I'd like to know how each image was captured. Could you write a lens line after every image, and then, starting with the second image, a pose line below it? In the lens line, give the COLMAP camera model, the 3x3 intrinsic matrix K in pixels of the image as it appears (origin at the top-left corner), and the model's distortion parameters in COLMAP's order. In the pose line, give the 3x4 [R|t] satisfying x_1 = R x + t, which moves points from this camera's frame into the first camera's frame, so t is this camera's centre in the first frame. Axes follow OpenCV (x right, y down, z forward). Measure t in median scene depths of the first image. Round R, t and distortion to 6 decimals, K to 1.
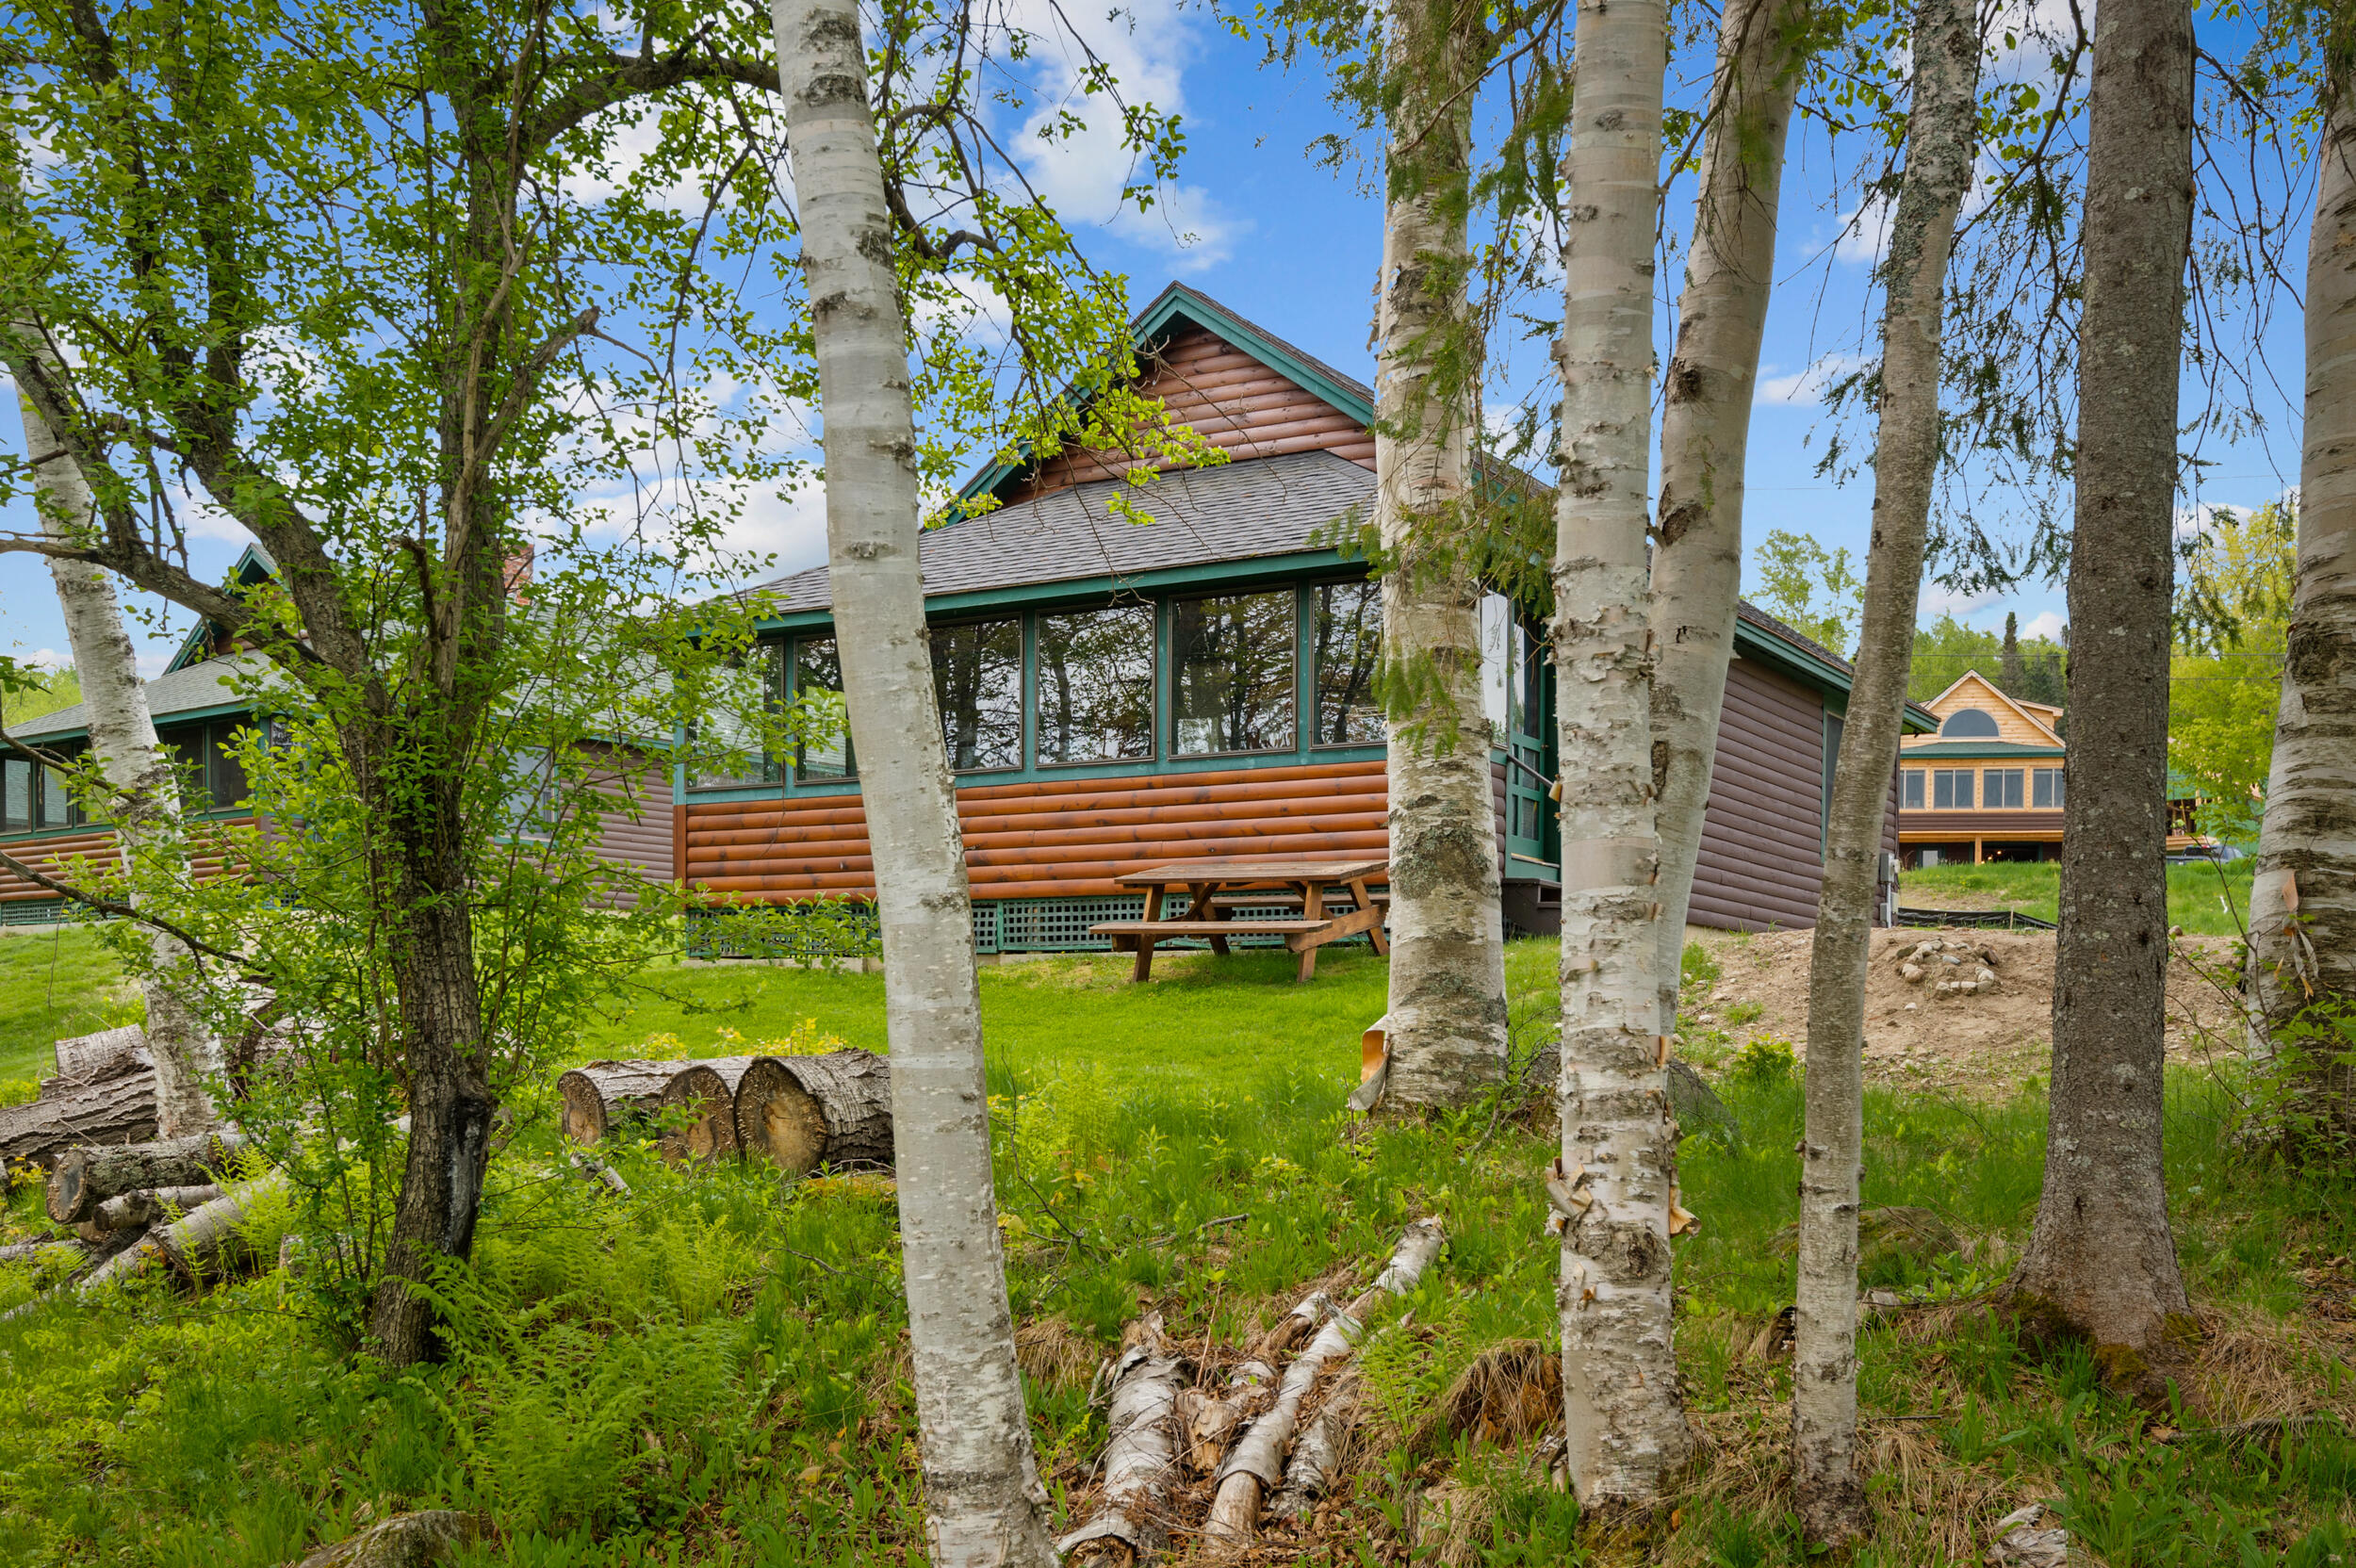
lens RADIAL K [[2381.3, 0, 1178.4], [0, 2381.3, 784.9], [0, 0, 1]] dist [-0.053474, 0.000000]
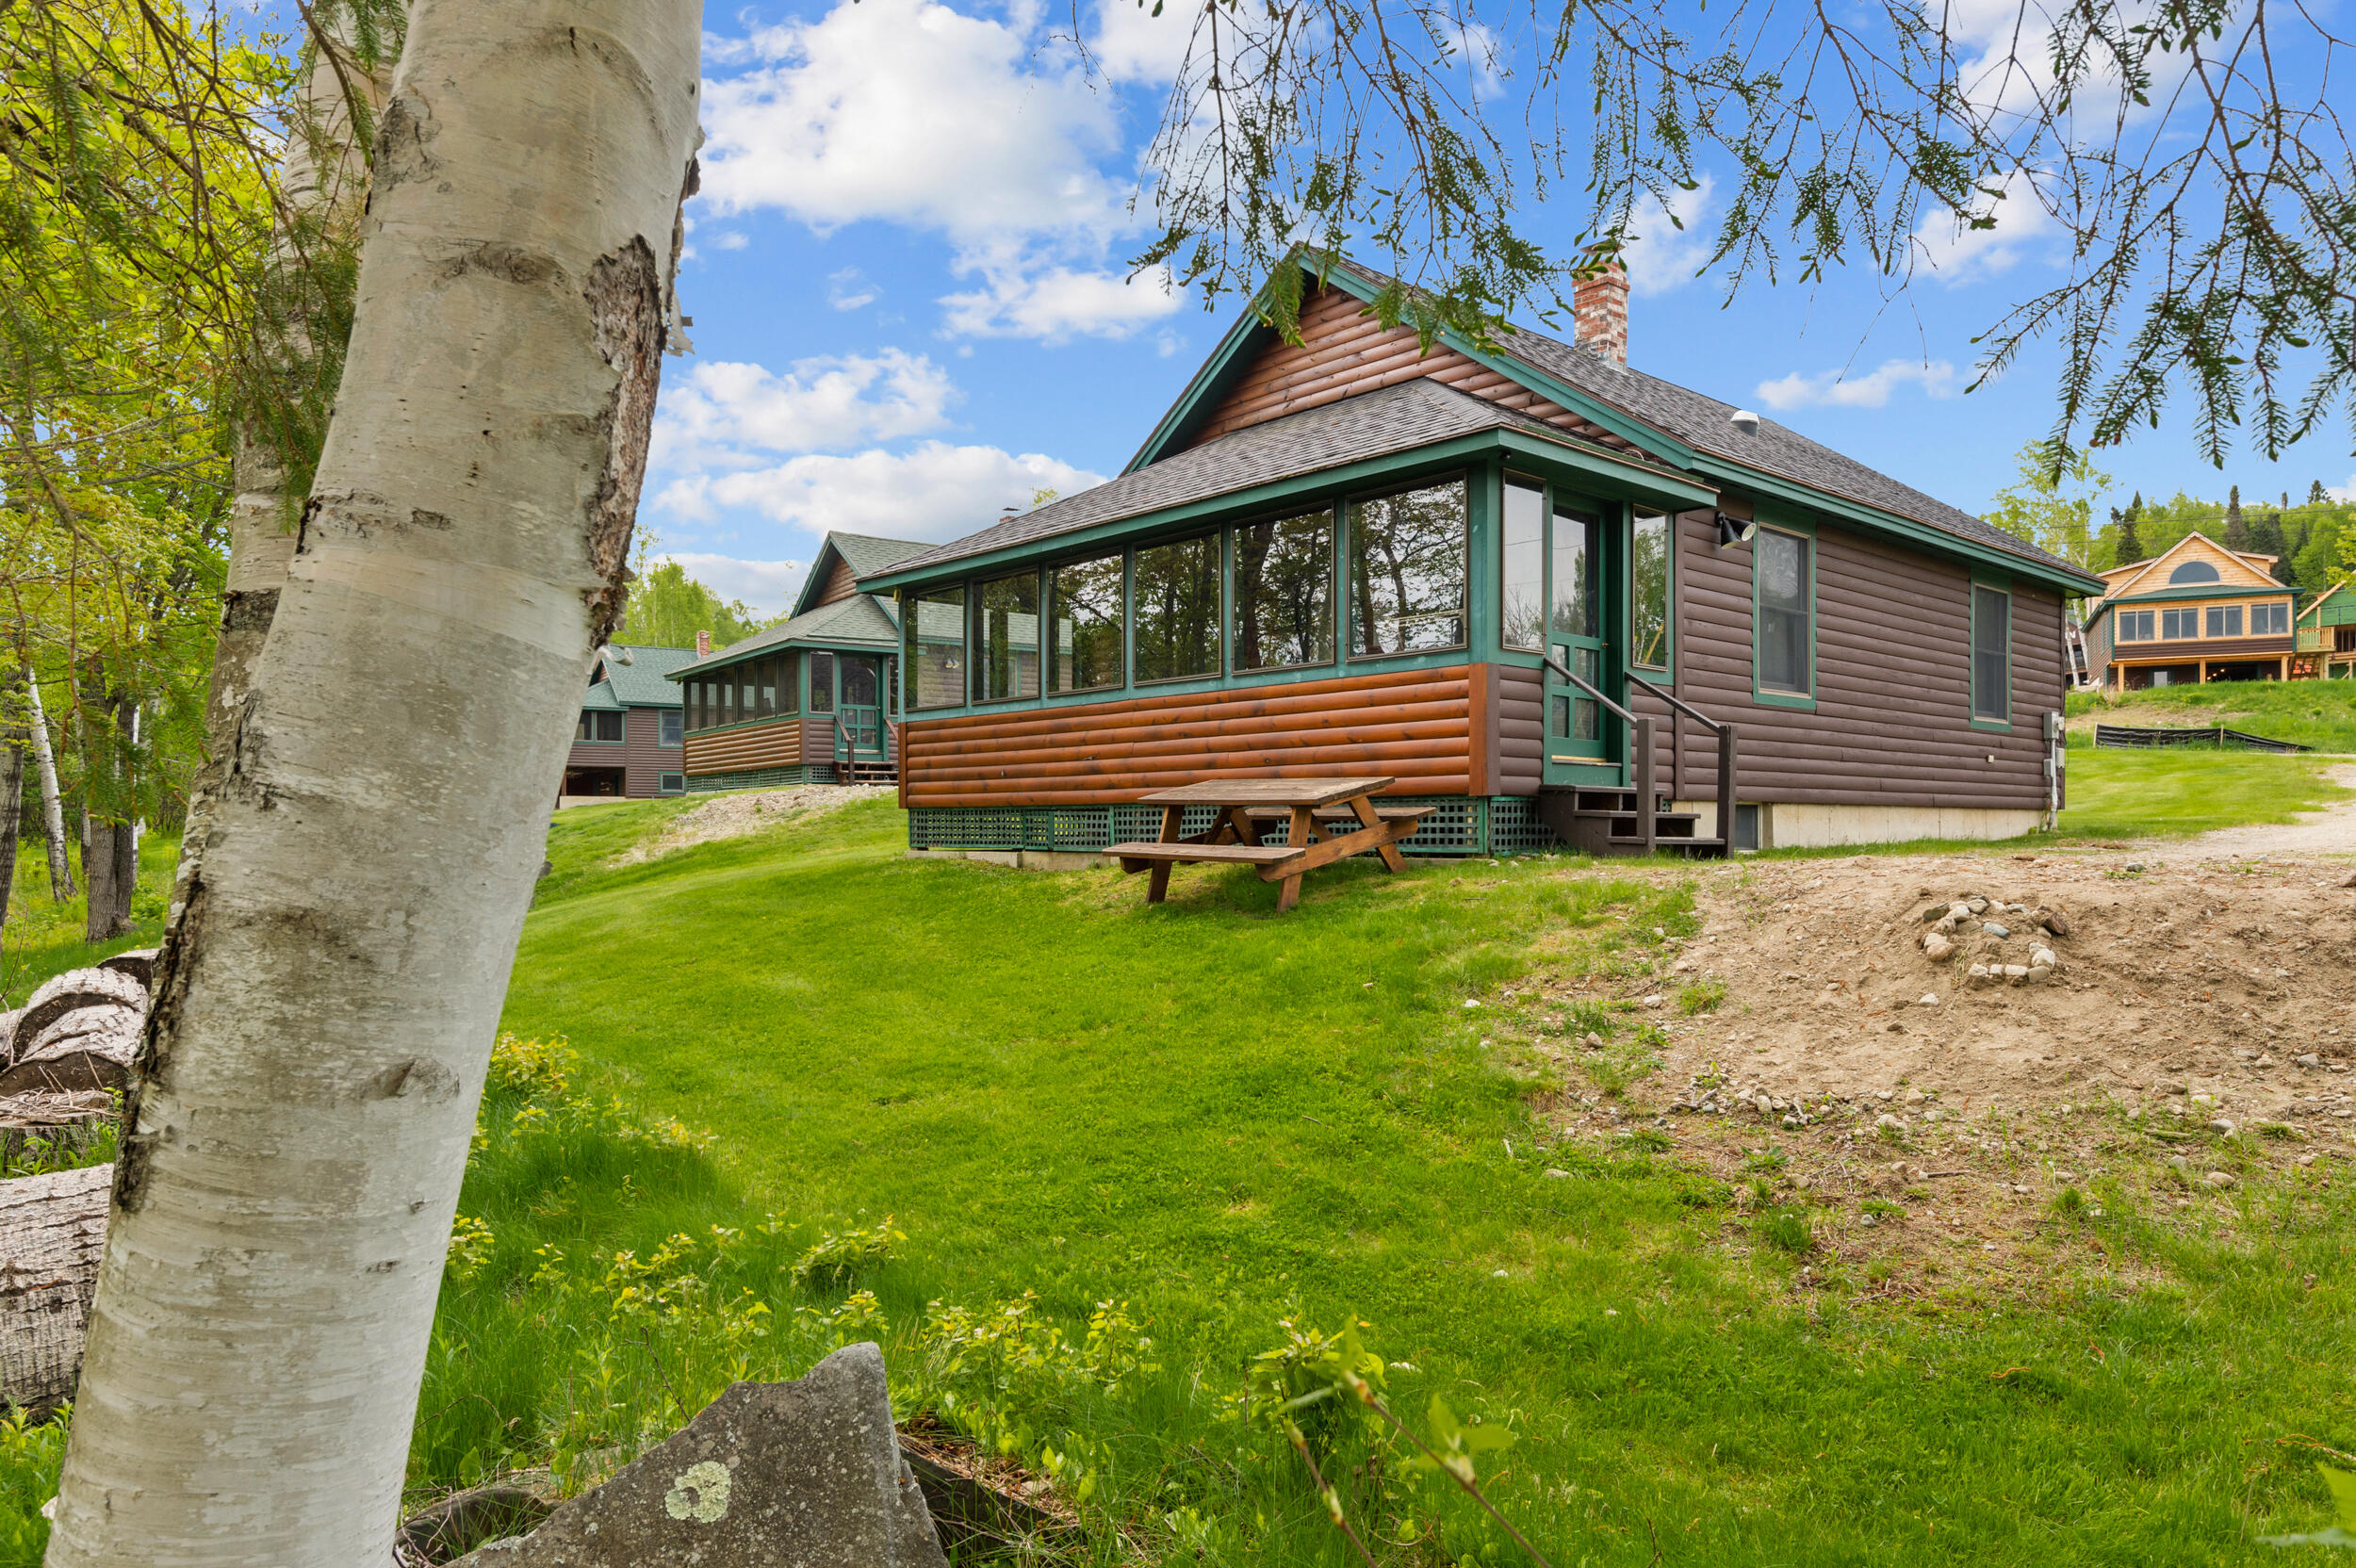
lens RADIAL K [[1478.0, 0, 1171.4], [0, 1478.0, 698.5], [0, 0, 1]] dist [-0.005306, -0.001305]
pose [[0.956983, -0.038643, -0.287558, 0.154626], [0.047519, 0.998583, 0.023948, -0.016792], [0.286225, -0.036582, 0.957464, 0.346805]]
